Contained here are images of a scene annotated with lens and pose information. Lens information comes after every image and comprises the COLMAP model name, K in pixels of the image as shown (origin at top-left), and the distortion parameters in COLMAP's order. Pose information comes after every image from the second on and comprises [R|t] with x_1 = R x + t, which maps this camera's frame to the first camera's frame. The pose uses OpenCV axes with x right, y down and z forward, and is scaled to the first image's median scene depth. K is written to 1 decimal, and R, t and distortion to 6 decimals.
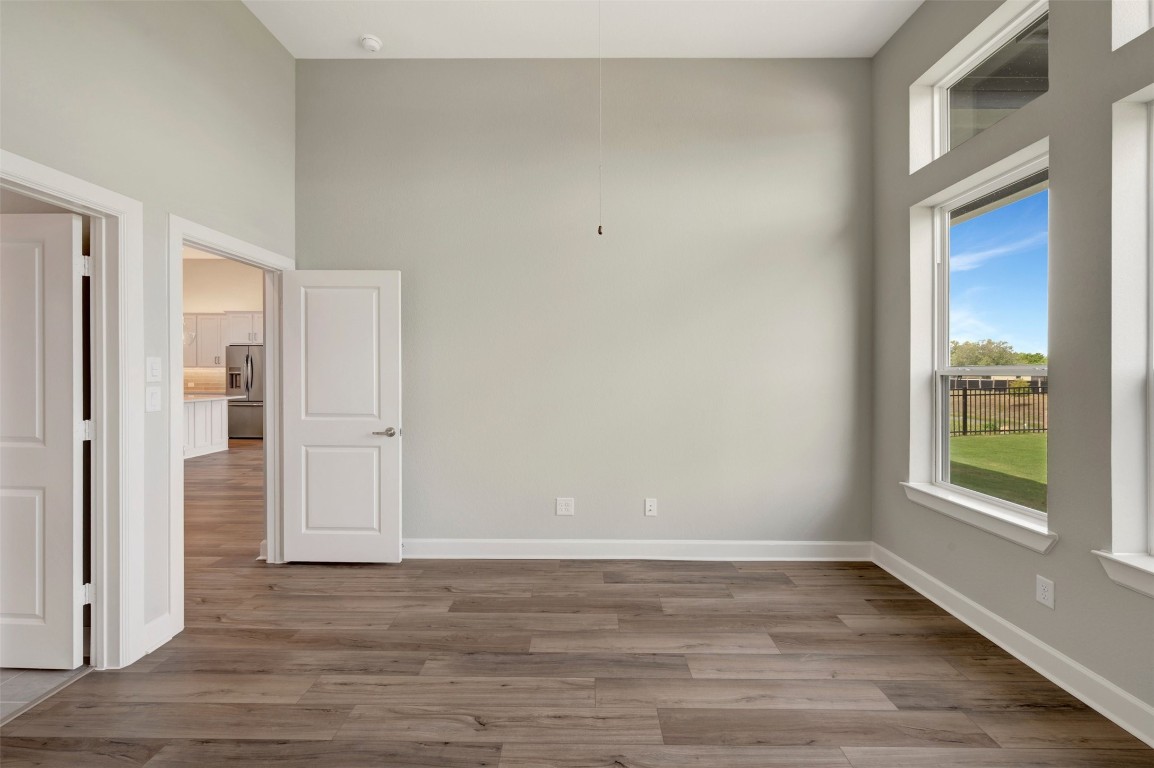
lens RADIAL K [[460.1, 0, 580.9], [0, 460.1, 370.1], [0, 0, 1]] dist [-0.001118, -0.000076]
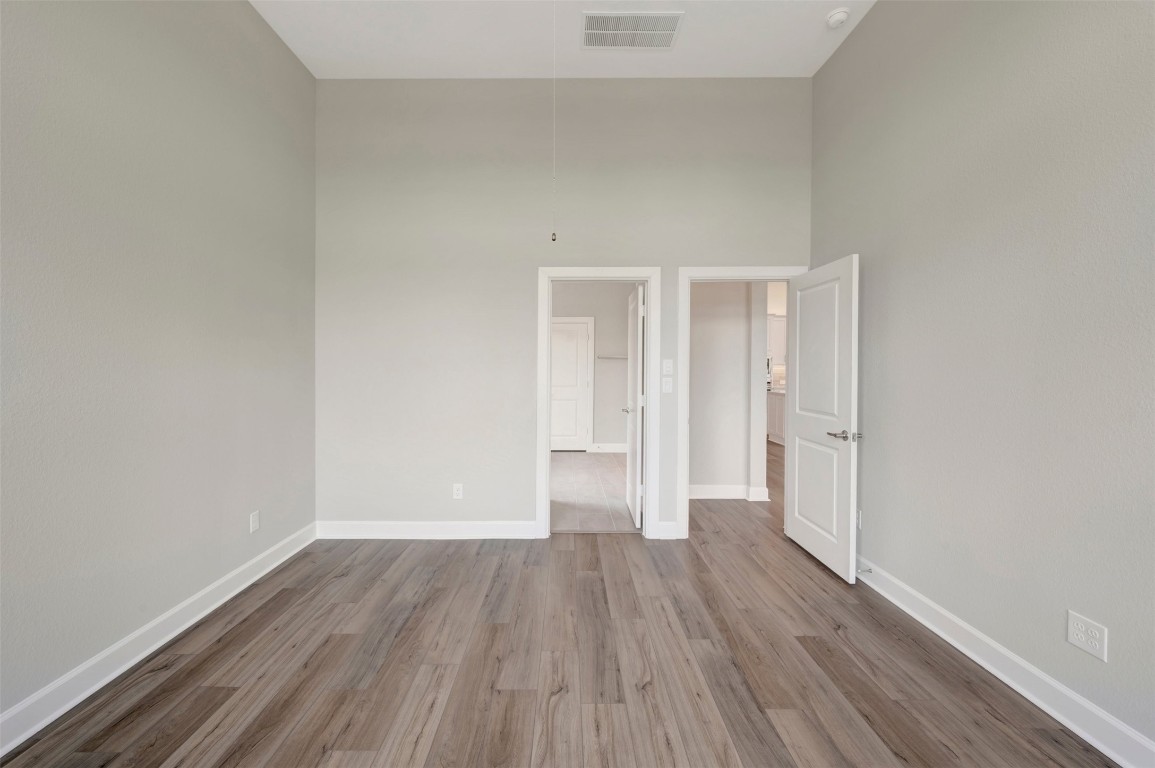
lens RADIAL K [[465.3, 0, 568.5], [0, 465.3, 370.8], [0, 0, 1]] dist [0.001039, 0.000181]
pose [[0.007750, 0.002175, -0.999968, 0.699683], [0.002467, 0.999995, 0.002194, 0.006625], [0.999967, -0.002484, 0.007745, 0.632792]]
